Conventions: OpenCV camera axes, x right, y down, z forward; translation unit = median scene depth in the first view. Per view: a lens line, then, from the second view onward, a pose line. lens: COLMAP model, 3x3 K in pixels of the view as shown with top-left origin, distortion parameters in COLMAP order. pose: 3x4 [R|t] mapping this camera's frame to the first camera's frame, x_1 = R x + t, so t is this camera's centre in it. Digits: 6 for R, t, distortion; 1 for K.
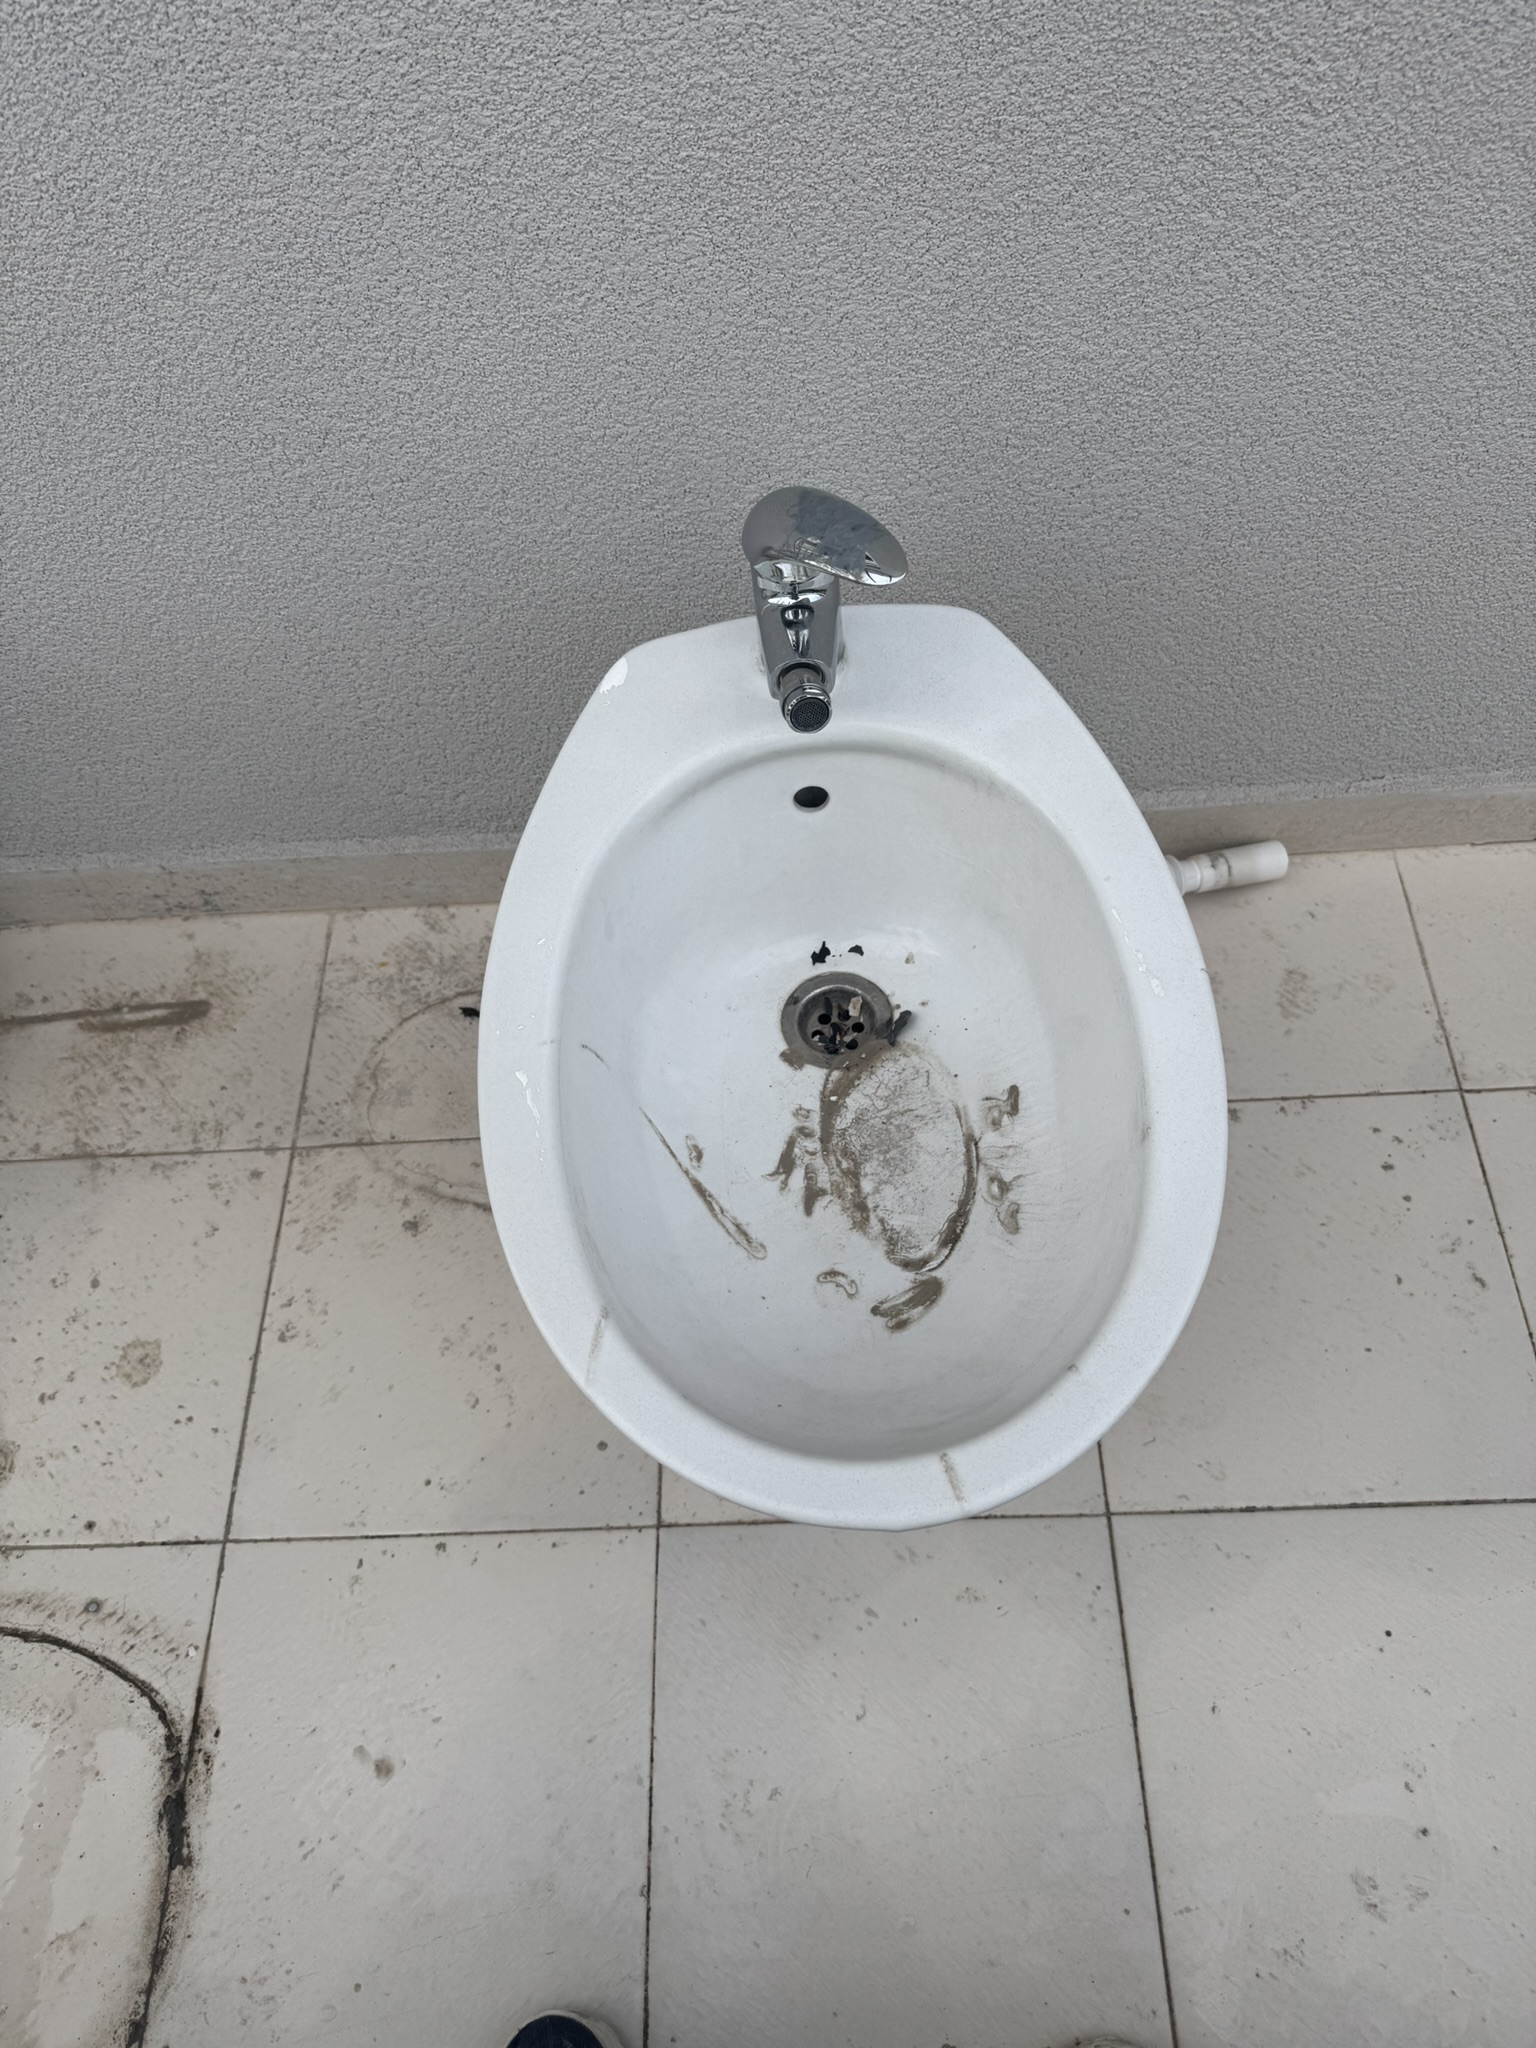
lens RADIAL K [[1468.8, 0, 756.2], [0, 1468.8, 1004.7], [0, 0, 1]] dist [0.007979, -0.021436]
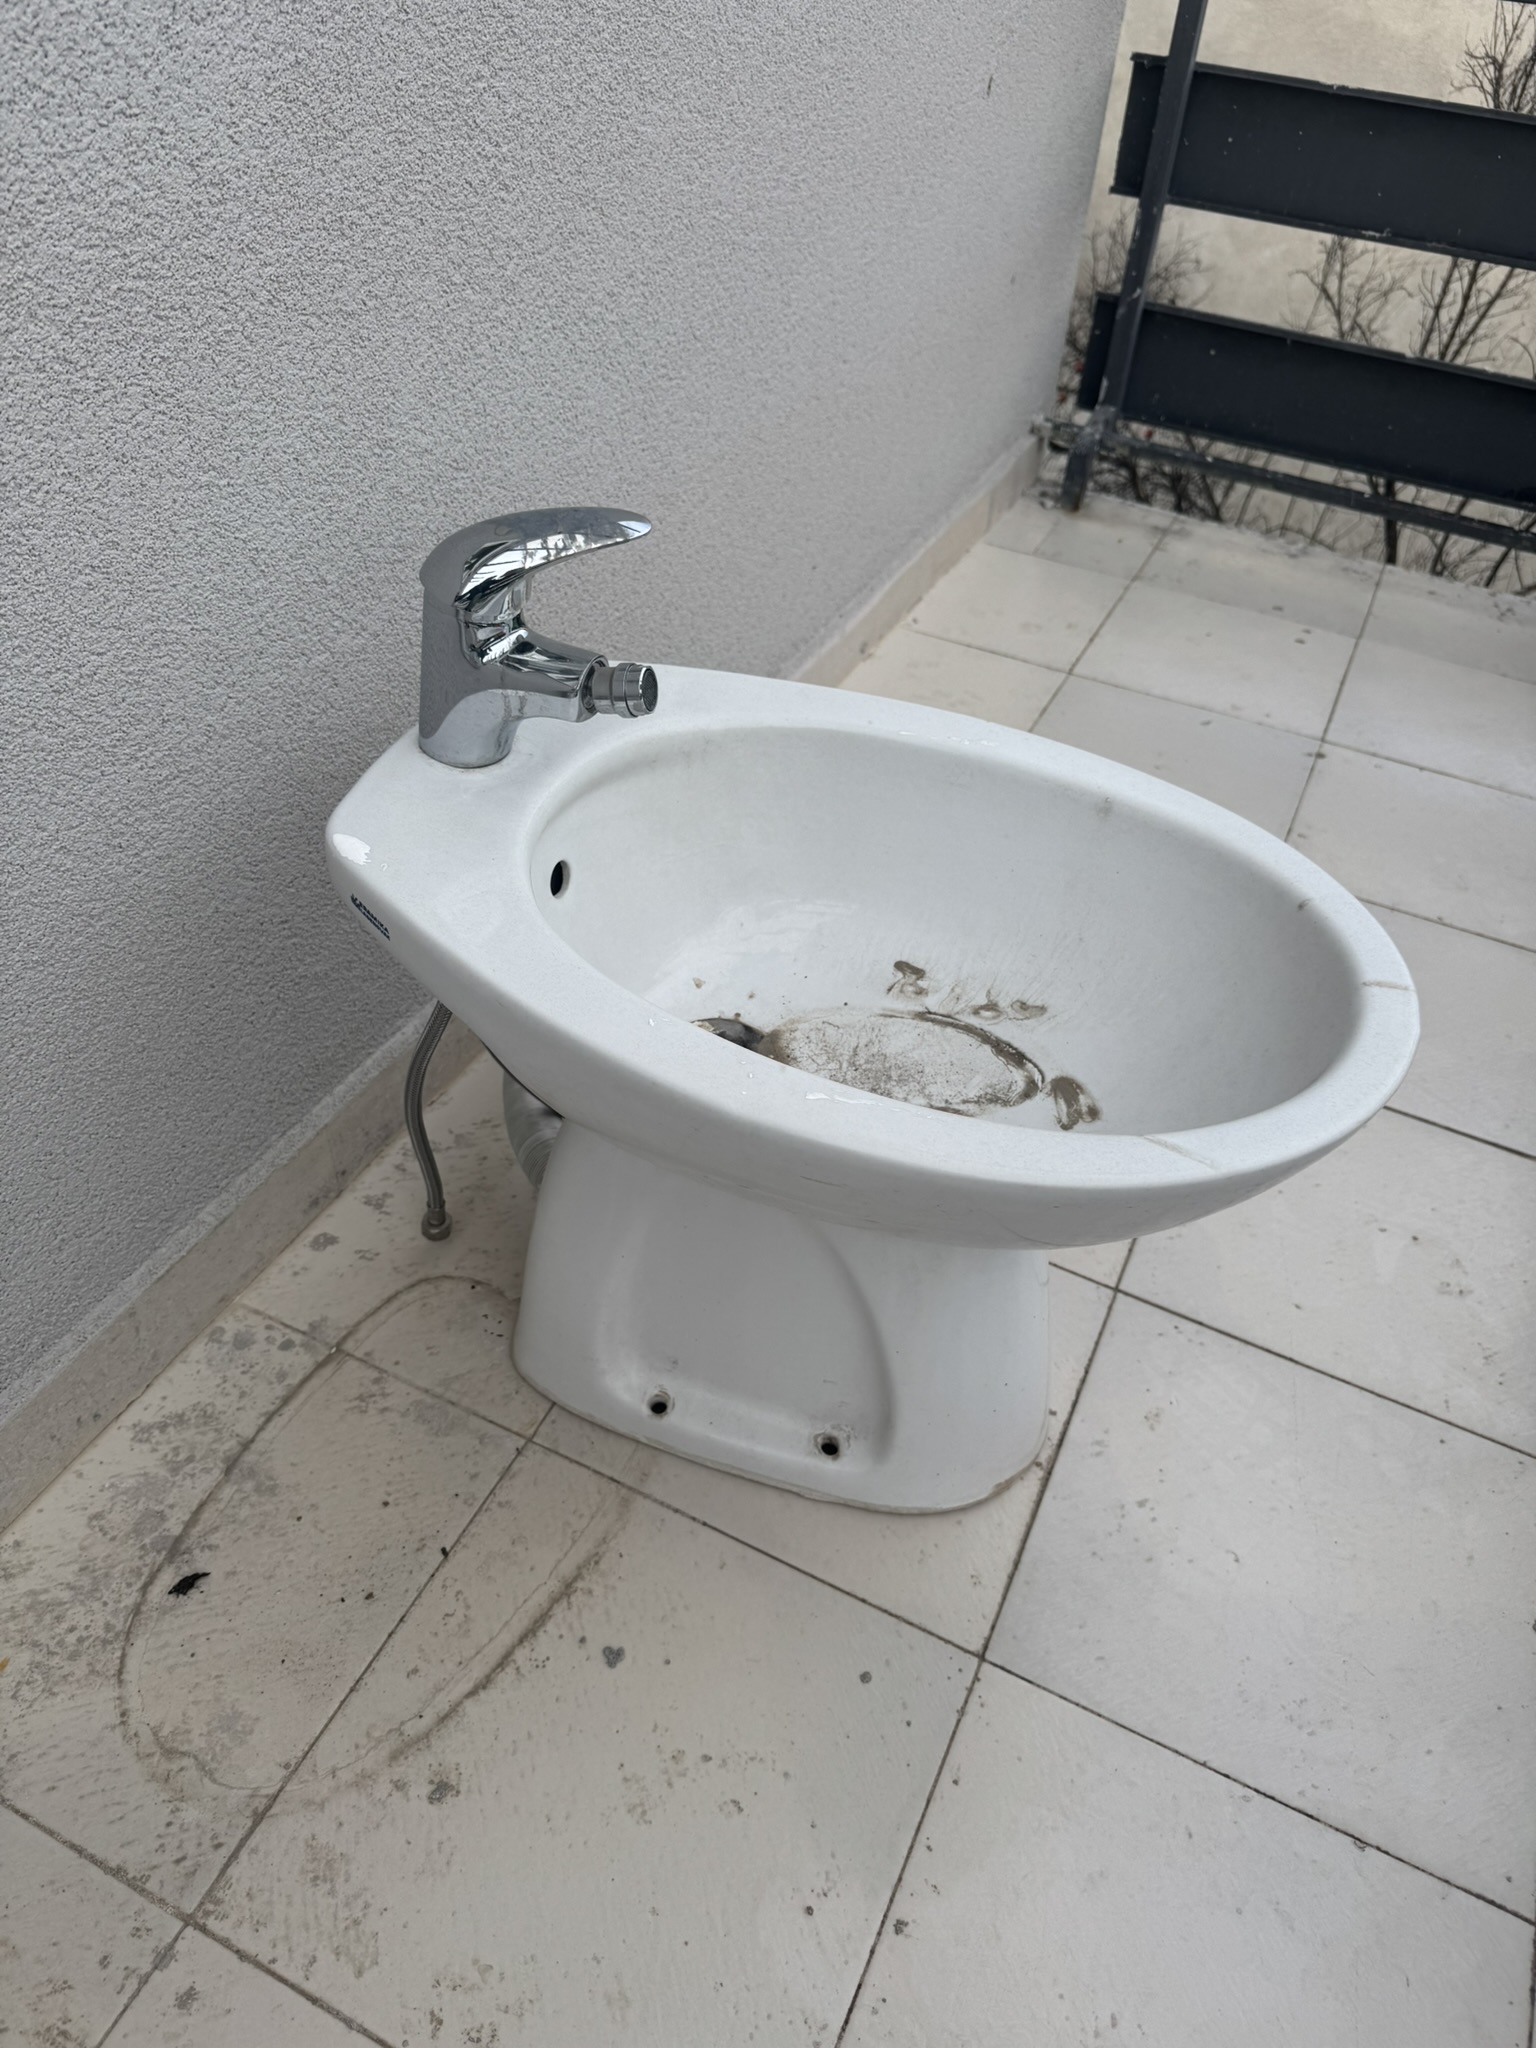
lens RADIAL K [[1468.8, 0, 750.0], [0, 1468.8, 1001.4], [0, 0, 1]] dist [0.007979, -0.021436]
pose [[0.435923, -0.484733, 0.758291, -0.631695], [0.706647, 0.706124, 0.045151, -0.042804], [-0.557334, 0.516161, 0.650351, 0.369683]]
